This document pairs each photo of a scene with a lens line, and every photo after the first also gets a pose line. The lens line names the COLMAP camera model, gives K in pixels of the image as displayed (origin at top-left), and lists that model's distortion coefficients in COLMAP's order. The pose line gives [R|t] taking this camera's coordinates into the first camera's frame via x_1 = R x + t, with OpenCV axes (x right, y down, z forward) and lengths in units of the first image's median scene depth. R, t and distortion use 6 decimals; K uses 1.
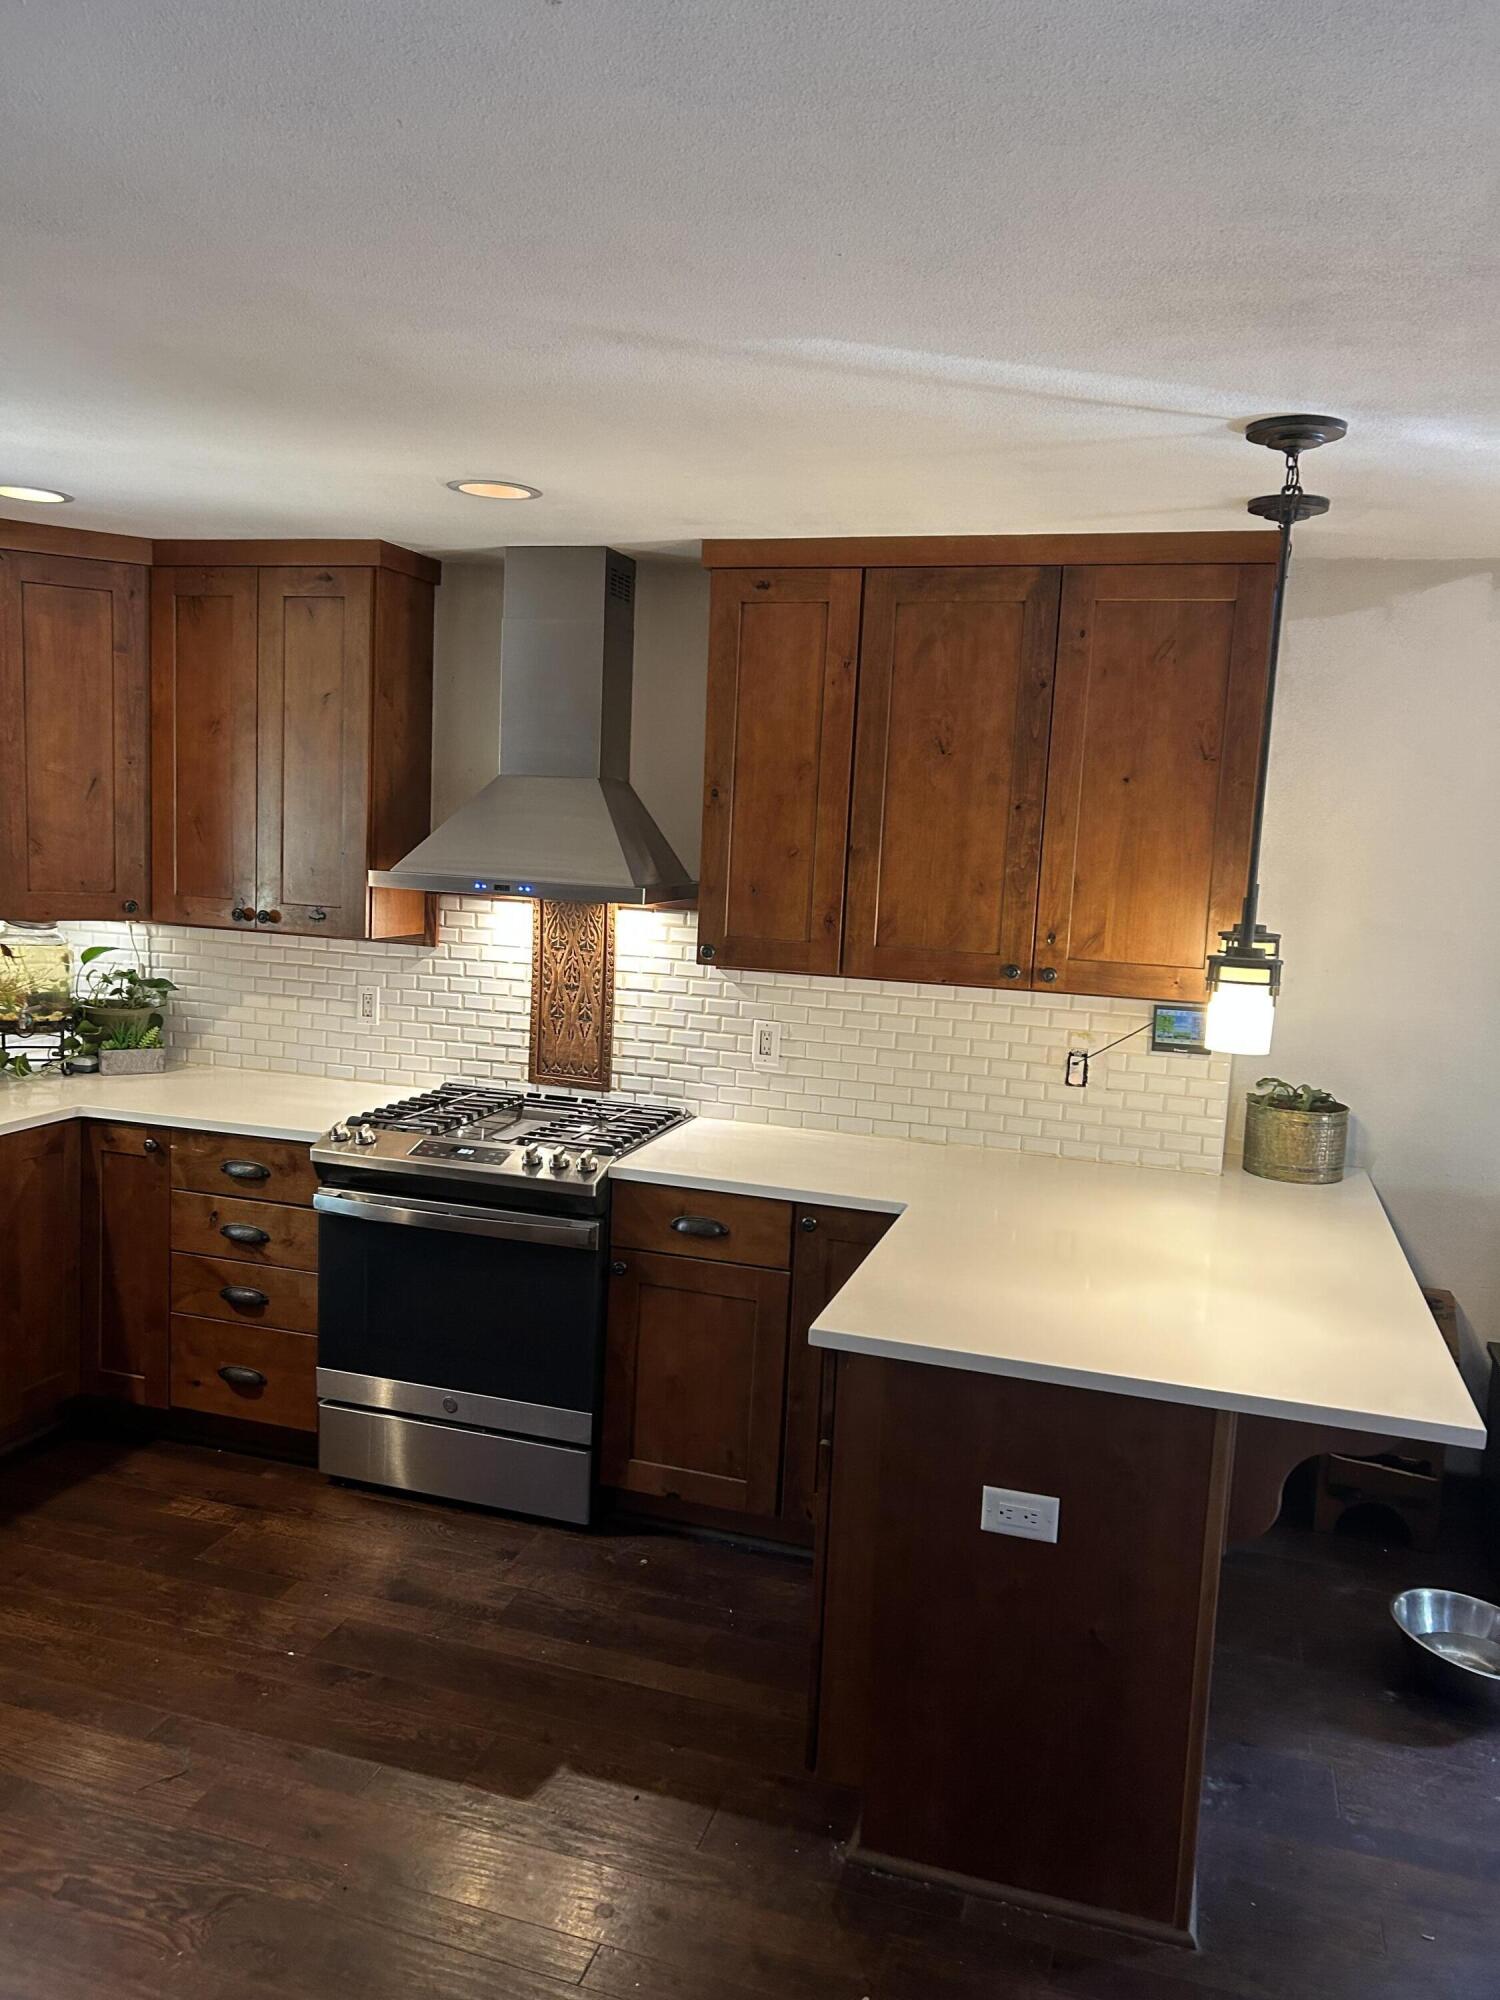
lens RADIAL K [[1508.4, 0, 745.7], [0, 1508.4, 1004.8], [0, 0, 1]] dist [0.054417, -0.061908]
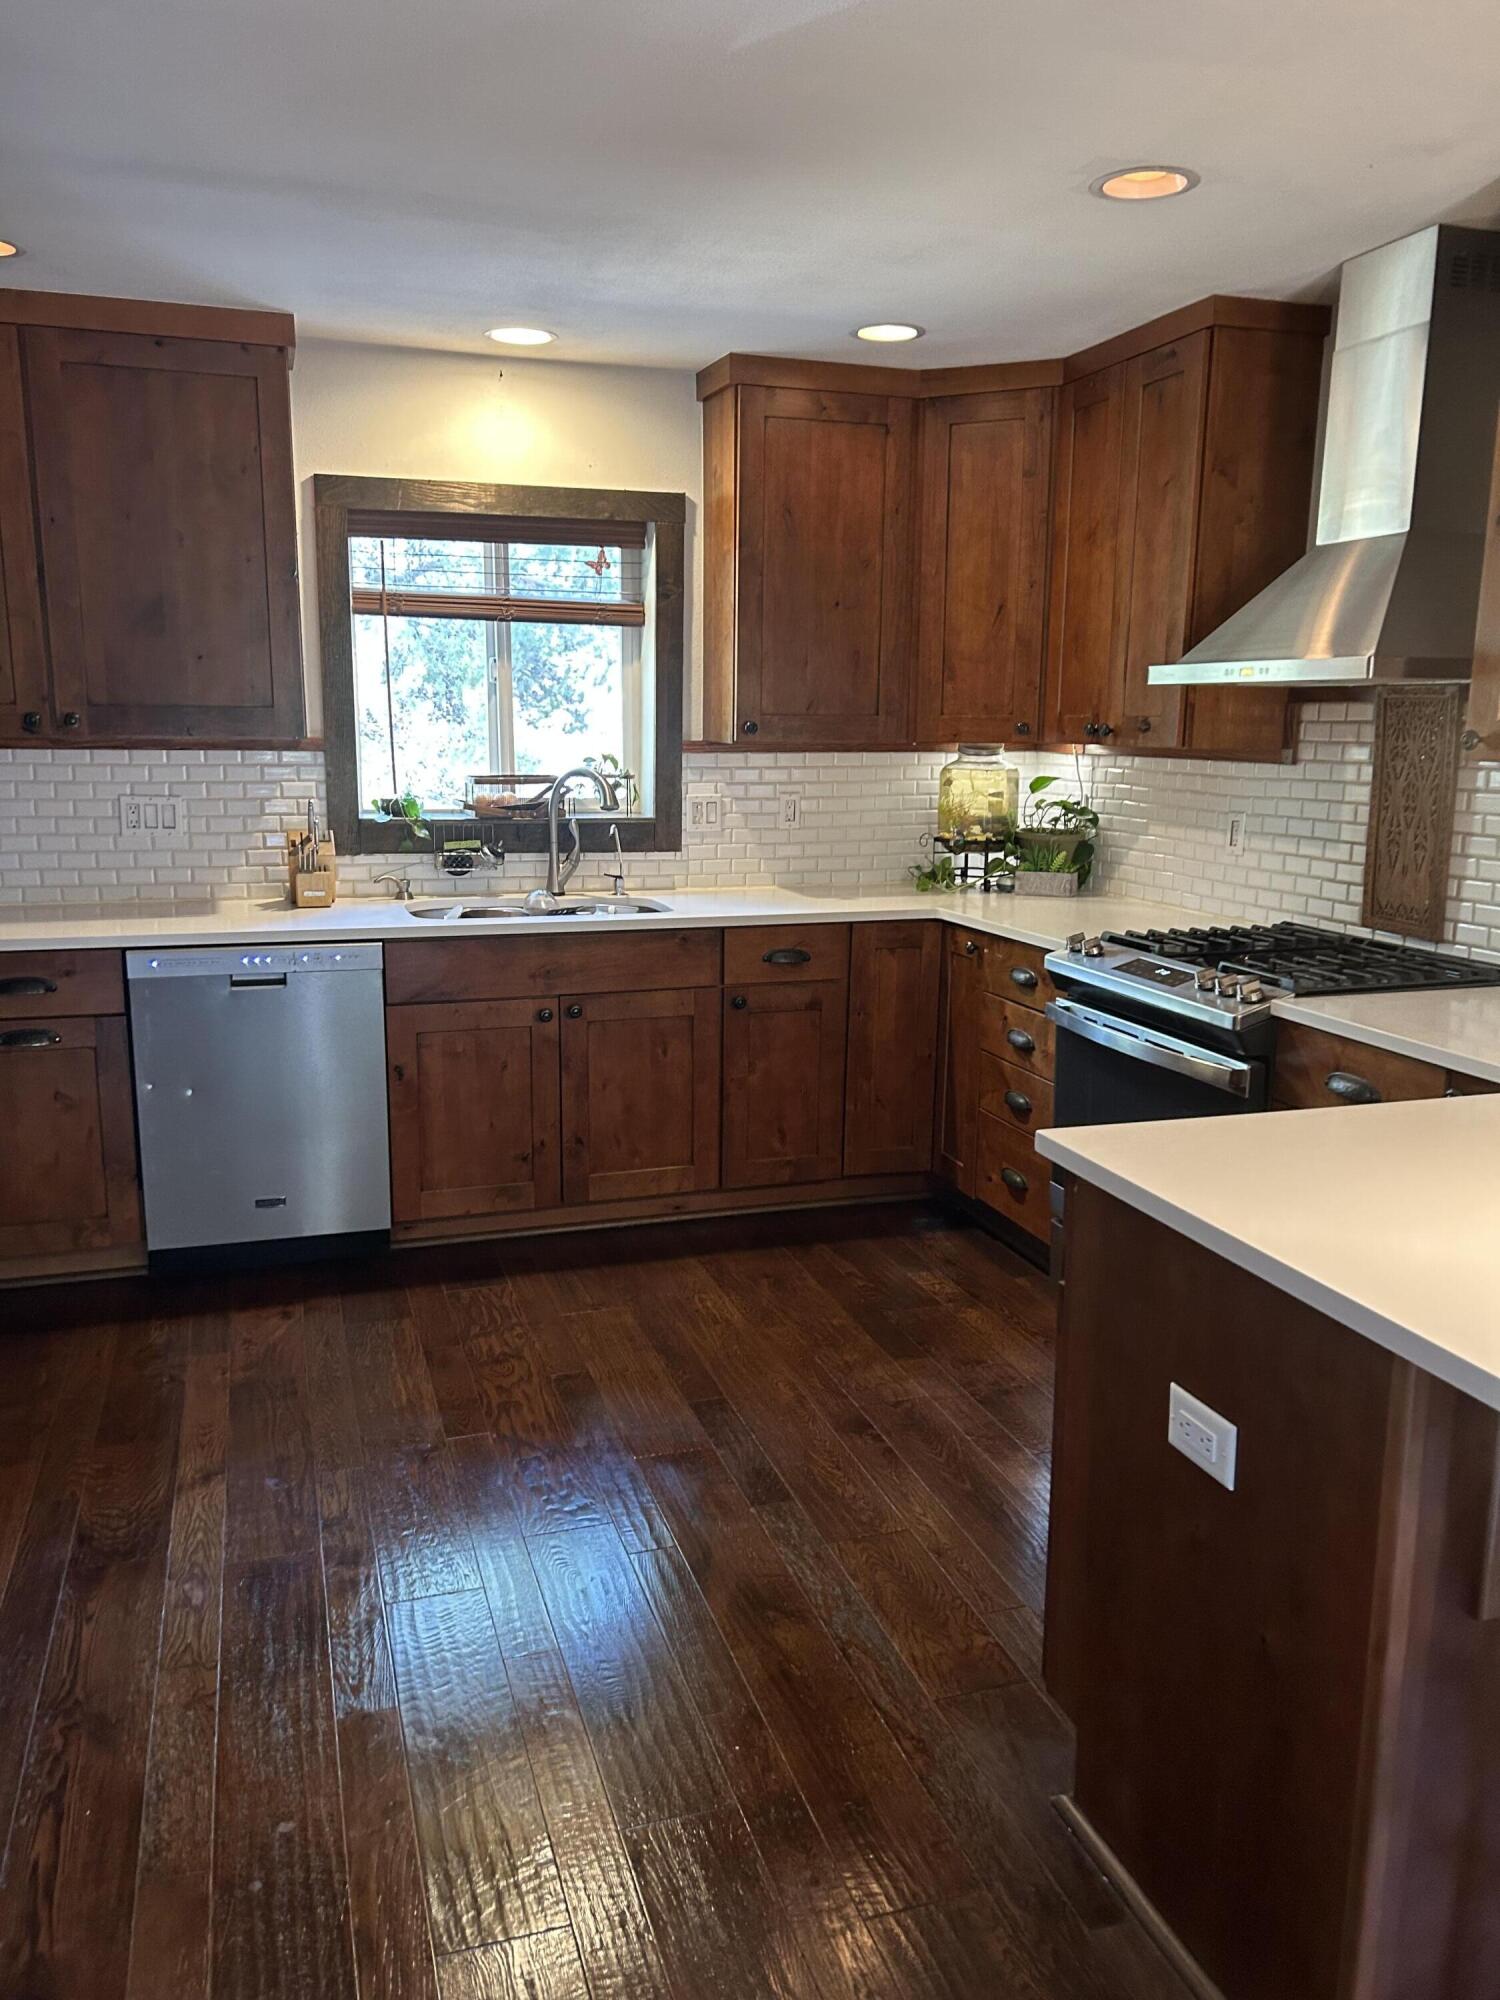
lens RADIAL K [[1508.4, 0, 751.3], [0, 1508.4, 1016.8], [0, 0, 1]] dist [0.054417, -0.061908]
pose [[0.580003, 0.119426, -0.805812, 0.365961], [-0.083426, 0.992702, 0.087076, 0.059858], [0.810331, 0.016722, 0.585734, 0.251501]]
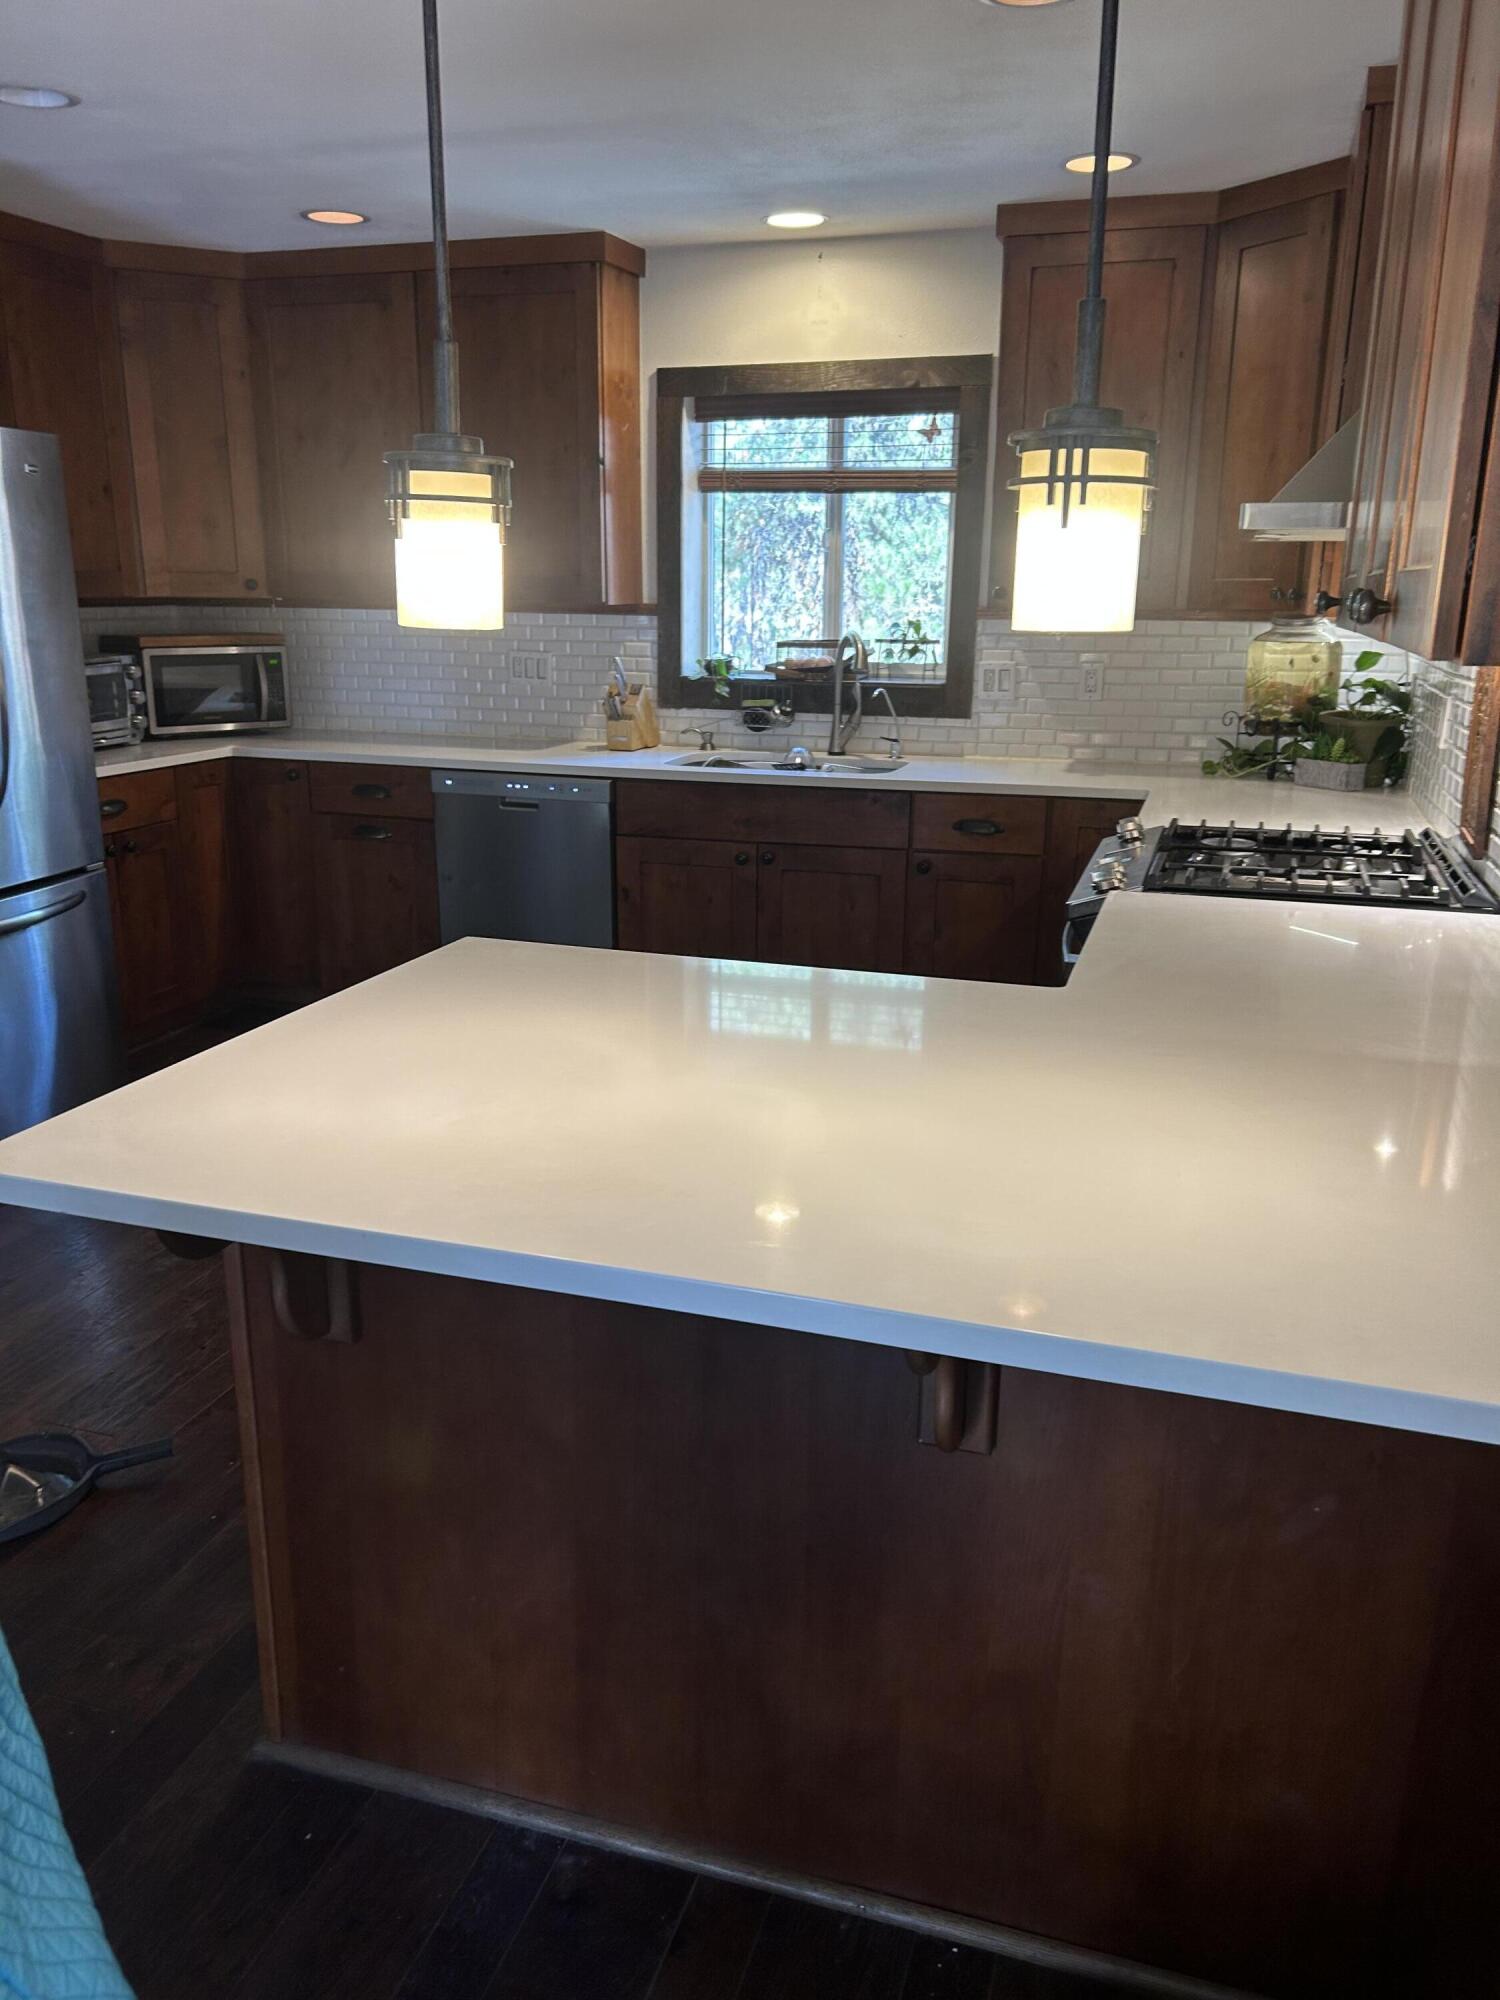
lens RADIAL K [[1508.4, 0, 709.2], [0, 1508.4, 1009.0], [0, 0, 1]] dist [0.054417, -0.061908]
pose [[-0.010279, 0.228742, -0.973433, 0.588404], [-0.130680, 0.964828, 0.228100, 0.013980], [0.991371, 0.129553, 0.019974, 0.696711]]
